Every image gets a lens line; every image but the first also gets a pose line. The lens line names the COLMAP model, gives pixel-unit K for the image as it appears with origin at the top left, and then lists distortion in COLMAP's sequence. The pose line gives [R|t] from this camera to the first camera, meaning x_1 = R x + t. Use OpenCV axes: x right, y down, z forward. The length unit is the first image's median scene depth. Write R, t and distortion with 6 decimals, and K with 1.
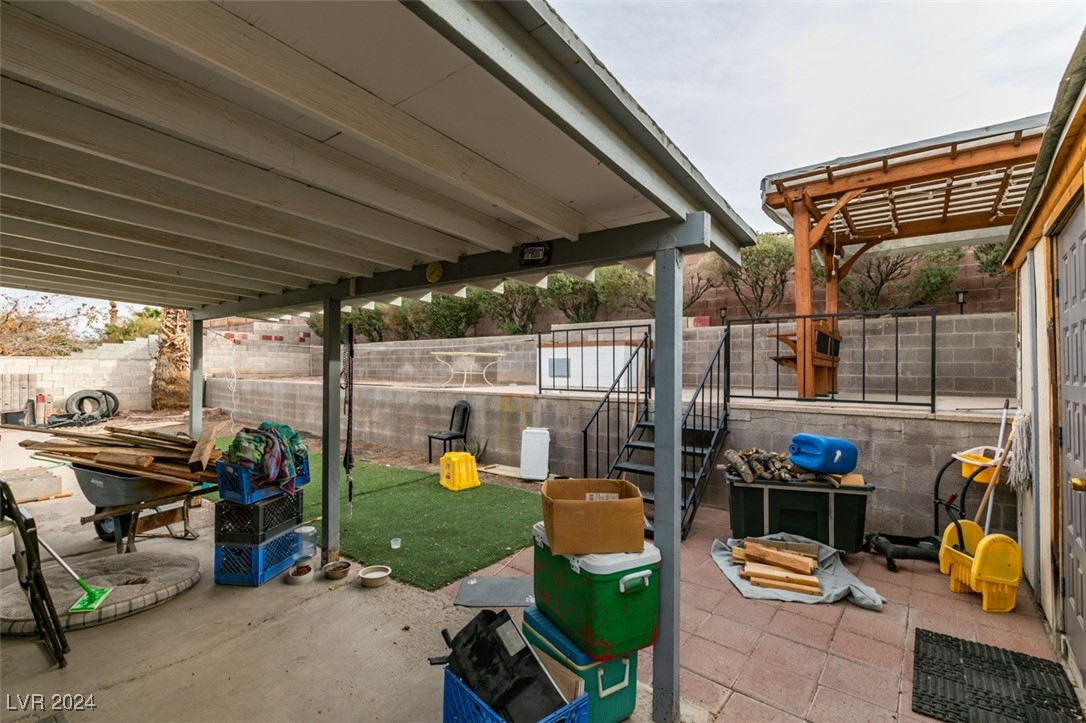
lens RADIAL K [[482.7, 0, 541.3], [0, 482.7, 363.0], [0, 0, 1]] dist [0.008023, -0.001550]
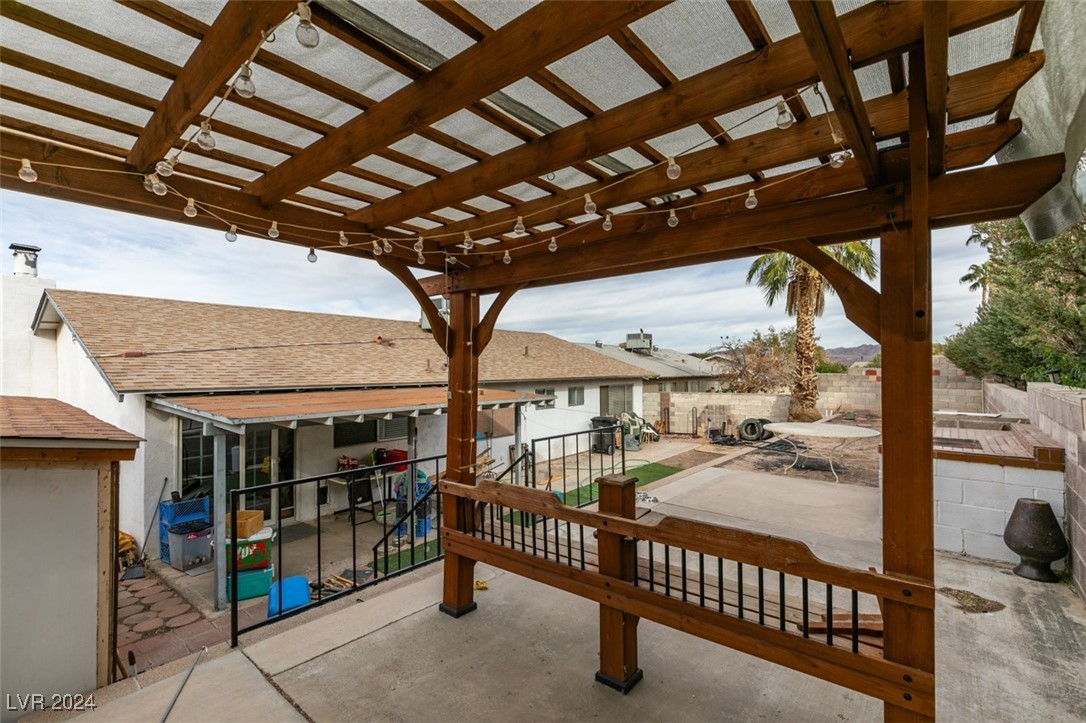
lens RADIAL K [[482.7, 0, 542.9], [0, 482.7, 362.8], [0, 0, 1]] dist [0.008023, -0.001550]
pose [[-0.022401, -0.018978, -0.999569, 0.423587], [0.015675, 0.999690, -0.019332, -0.079889], [0.999626, -0.016102, -0.022097, 0.415127]]
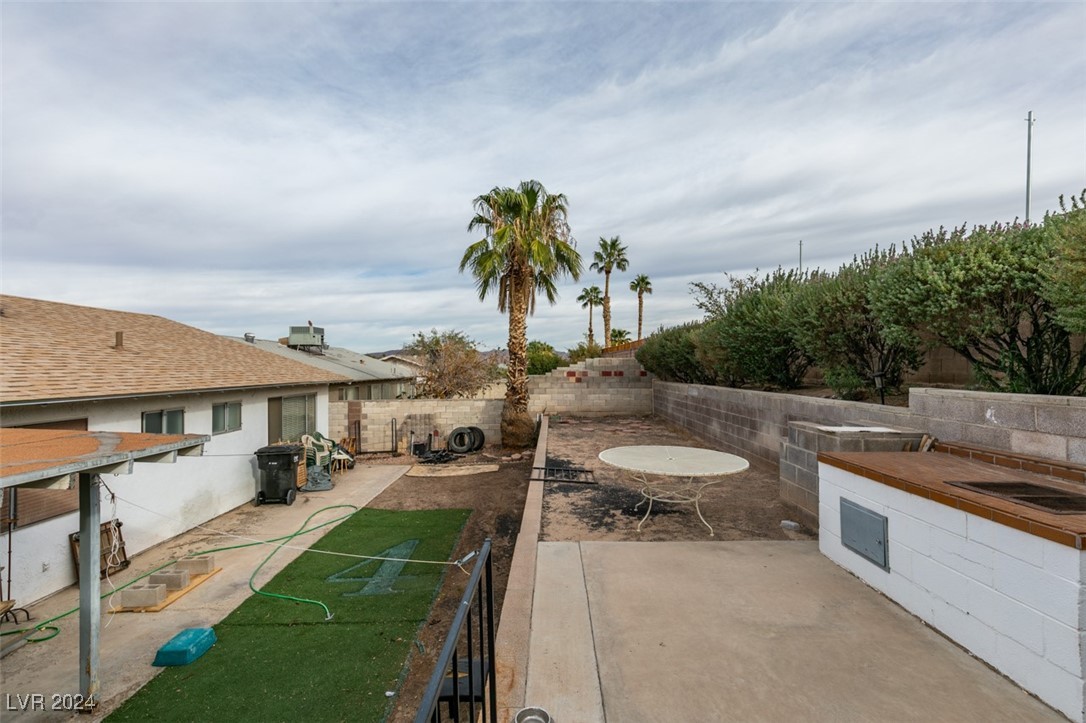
lens RADIAL K [[482.7, 0, 539.2], [0, 482.7, 362.8], [0, 0, 1]] dist [0.008023, -0.001550]
pose [[0.608865, -0.020470, -0.793009, 0.126476], [0.021241, 0.999729, -0.009497, -0.083857], [0.792989, -0.011062, 0.609135, 0.400436]]
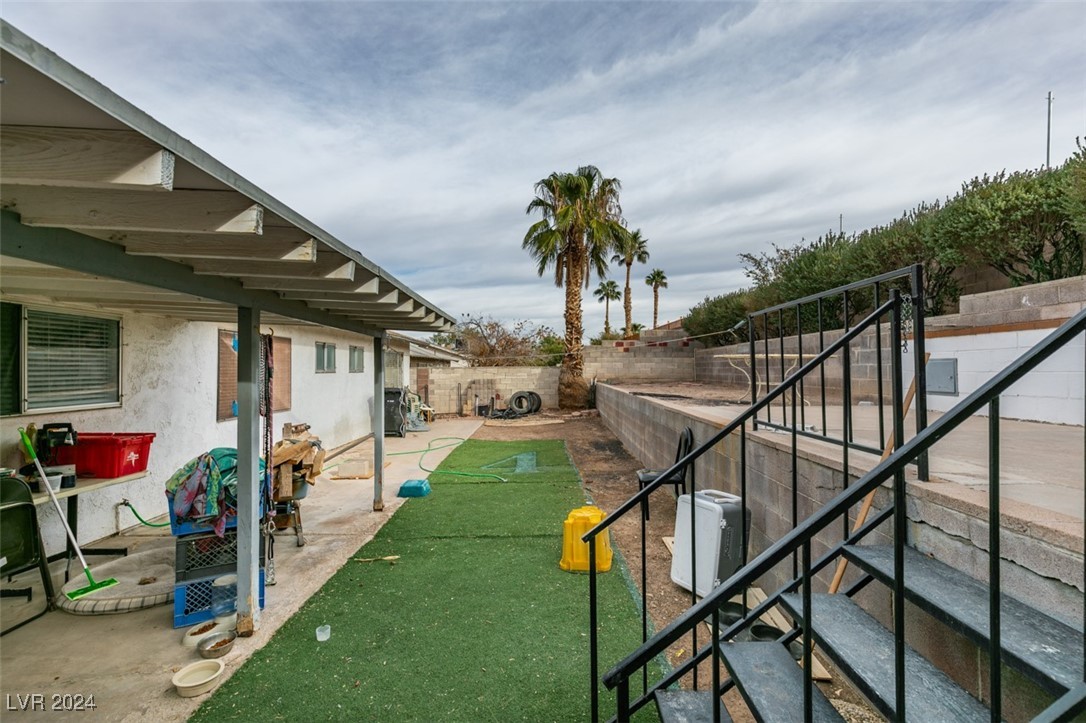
lens RADIAL K [[482.7, 0, 540.1], [0, 482.7, 362.4], [0, 0, 1]] dist [0.008023, -0.001550]
pose [[0.603583, -0.020531, -0.797036, 0.137095], [0.018075, 0.999764, -0.012065, -0.005851], [0.797095, -0.007124, 0.603811, 0.232786]]
